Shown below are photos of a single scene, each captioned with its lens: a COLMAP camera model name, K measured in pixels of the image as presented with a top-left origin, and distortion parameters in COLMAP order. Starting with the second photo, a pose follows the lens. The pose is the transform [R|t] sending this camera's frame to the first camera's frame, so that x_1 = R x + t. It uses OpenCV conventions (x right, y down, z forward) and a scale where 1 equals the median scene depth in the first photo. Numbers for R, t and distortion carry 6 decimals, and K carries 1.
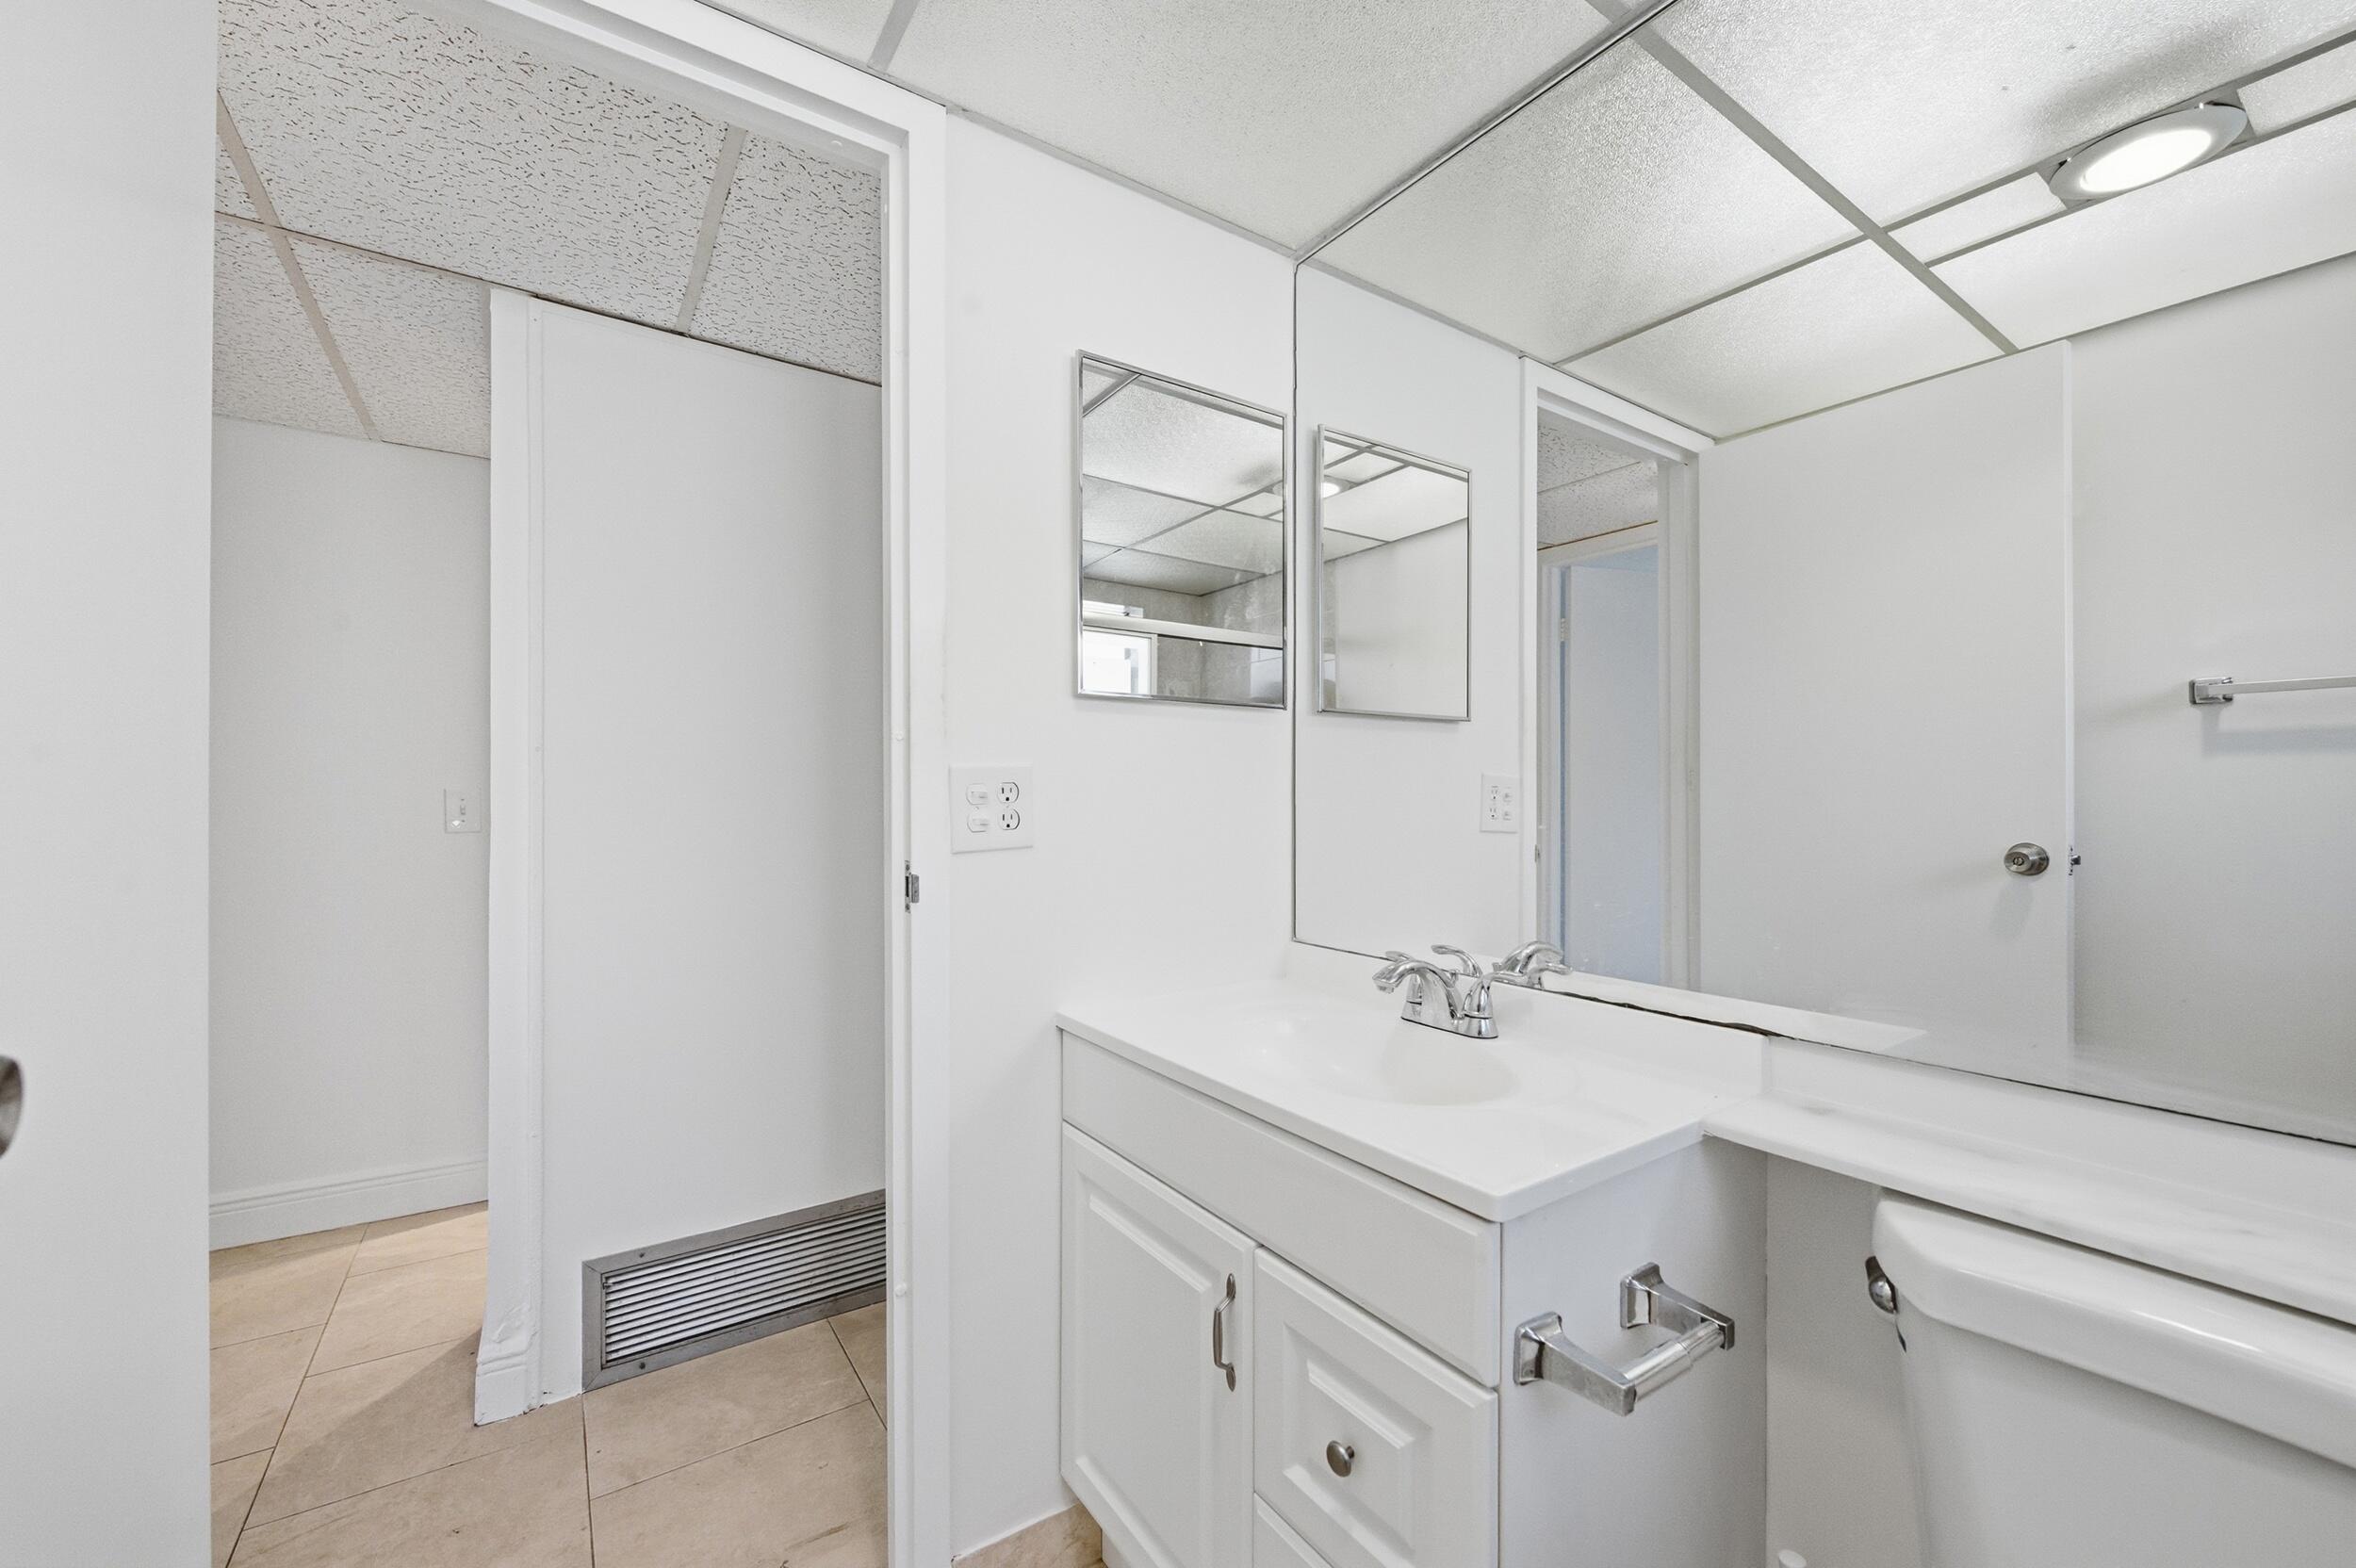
lens RADIAL K [[933.2, 0, 1177.5], [0, 933.2, 799.6], [0, 0, 1]] dist [-0.000704, -0.000083]
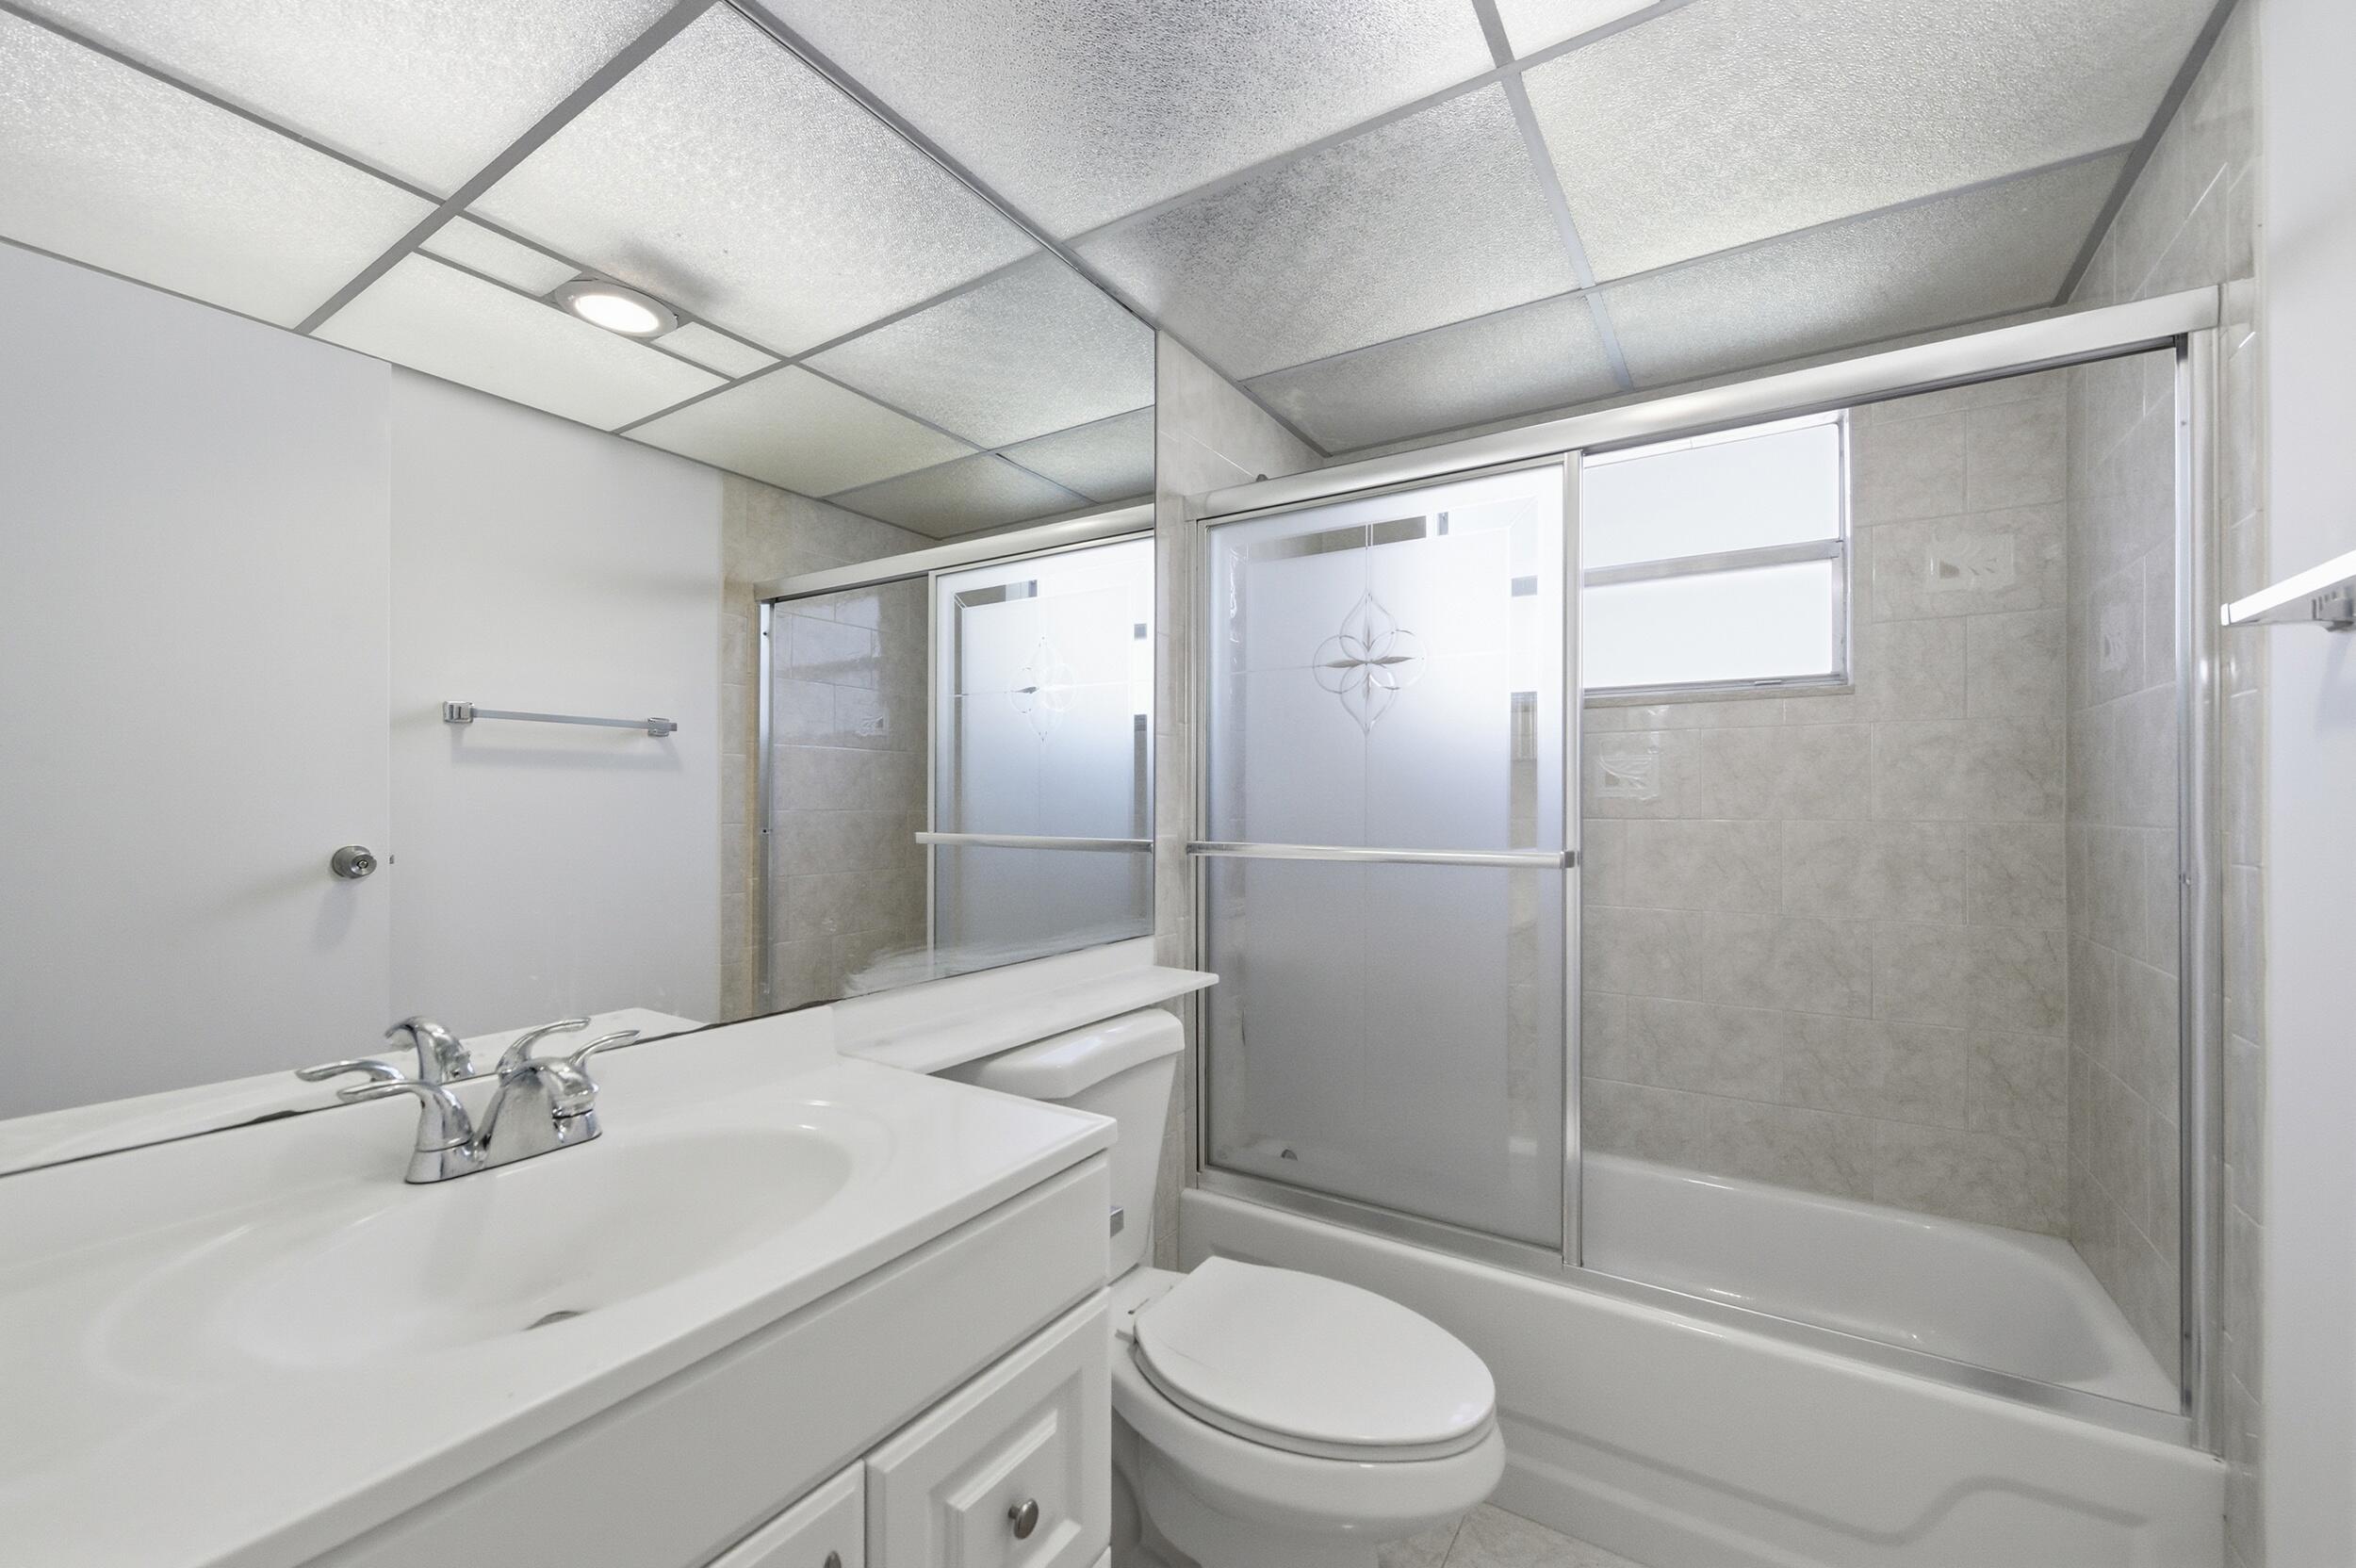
lens RADIAL K [[933.2, 0, 1177.5], [0, 933.2, 799.6], [0, 0, 1]] dist [-0.000704, -0.000083]
pose [[-0.391883, 0.001744, 0.920013, -0.414327], [-0.002332, 0.999993, -0.002889, -0.002758], [-0.920012, -0.003278, -0.391876, 0.690129]]
